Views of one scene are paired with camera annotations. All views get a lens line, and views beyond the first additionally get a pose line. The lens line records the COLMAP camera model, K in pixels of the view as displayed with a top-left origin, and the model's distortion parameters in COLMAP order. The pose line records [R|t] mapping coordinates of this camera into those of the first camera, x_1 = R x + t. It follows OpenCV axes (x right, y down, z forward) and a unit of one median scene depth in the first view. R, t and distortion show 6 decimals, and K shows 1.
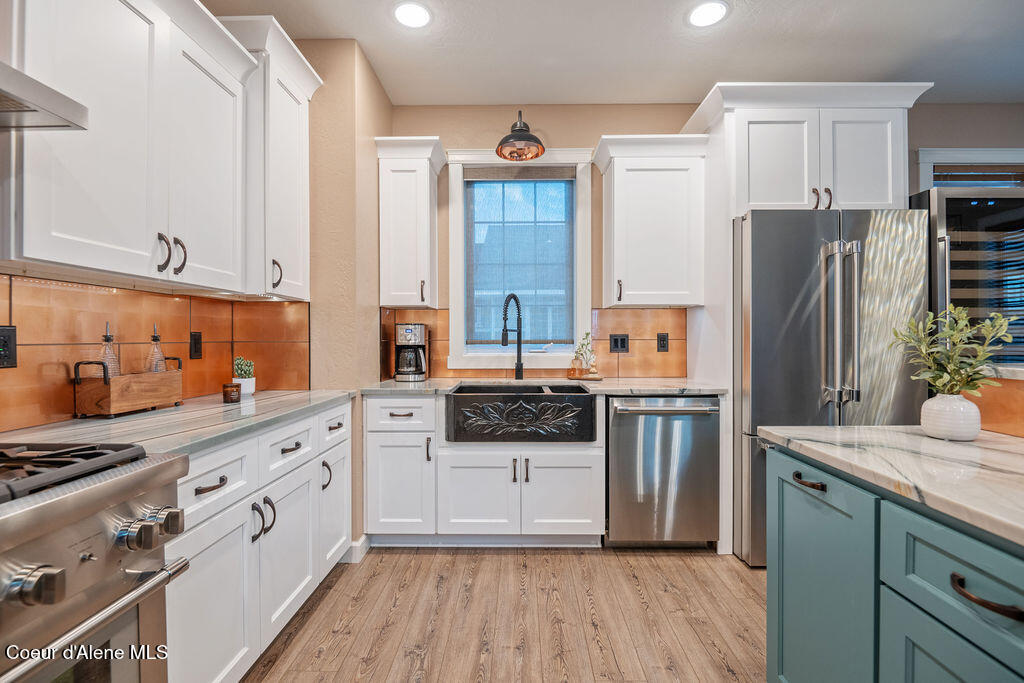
lens RADIAL K [[464.2, 0, 514.1], [0, 464.2, 340.9], [0, 0, 1]] dist [-0.012077, -0.000591]
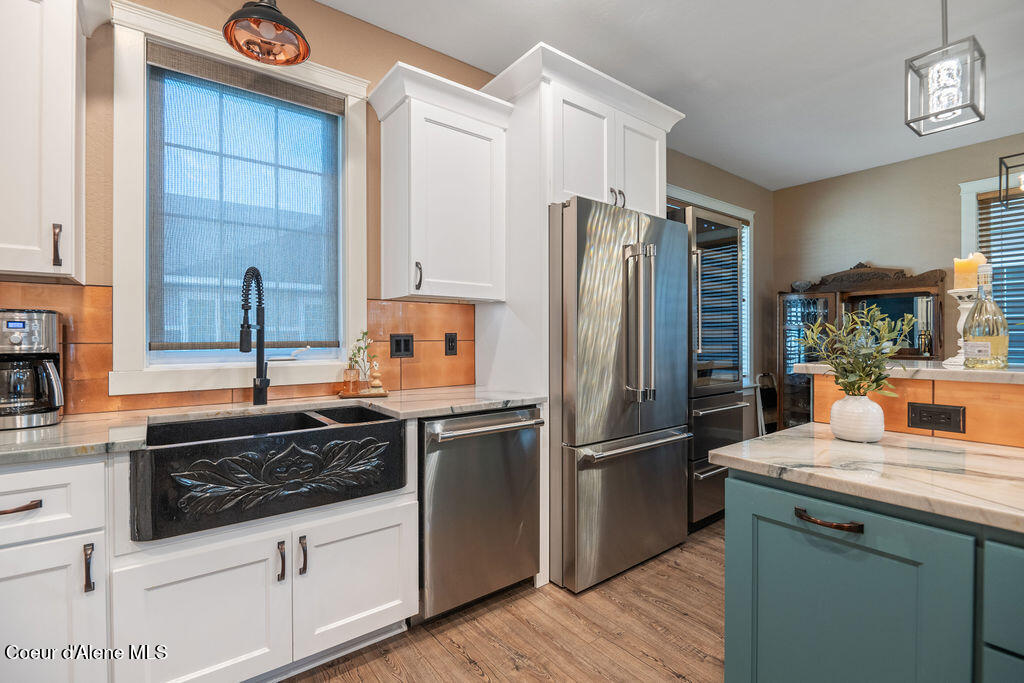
lens RADIAL K [[464.2, 0, 510.4], [0, 464.2, 339.2], [0, 0, 1]] dist [-0.012077, -0.000591]
pose [[0.784548, -0.001854, 0.620066, -0.122789], [0.004132, 0.999989, -0.002238, -0.003386], [-0.620055, 0.004318, 0.784546, 0.317641]]
